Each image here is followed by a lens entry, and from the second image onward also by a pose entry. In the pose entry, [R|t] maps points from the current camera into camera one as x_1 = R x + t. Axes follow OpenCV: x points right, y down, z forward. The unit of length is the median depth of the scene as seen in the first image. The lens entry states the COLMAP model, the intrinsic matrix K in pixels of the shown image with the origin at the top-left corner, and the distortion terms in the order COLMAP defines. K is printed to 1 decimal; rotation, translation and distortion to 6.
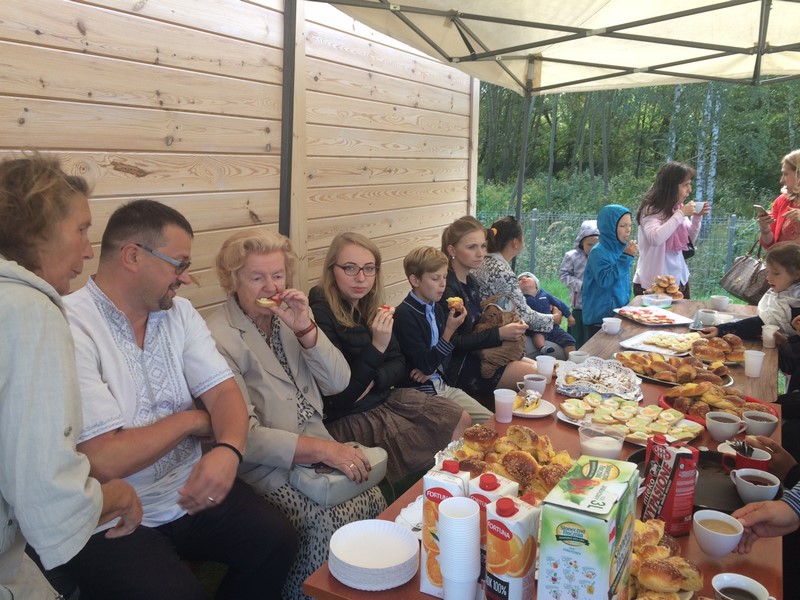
lens RADIAL K [[681.5, 0, 400.6], [0, 681.5, 296.0], [0, 0, 1]] dist [0.067744, -0.011597]
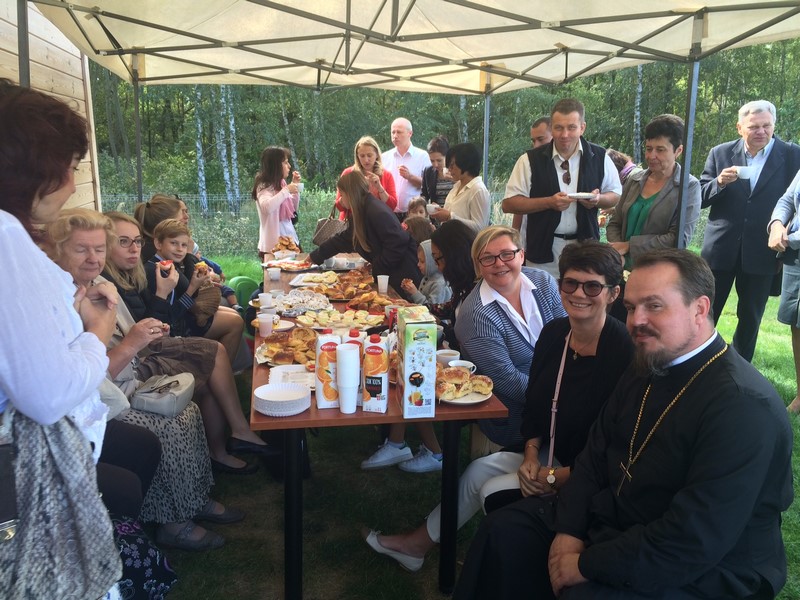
lens RADIAL K [[681.5, 0, 398.0], [0, 681.5, 301.2], [0, 0, 1]] dist [0.067744, -0.011597]
pose [[0.776191, -0.142278, 0.614235, -0.505410], [0.122200, 0.989681, 0.074824, 0.040982], [-0.618542, 0.016982, 0.785568, -0.272217]]
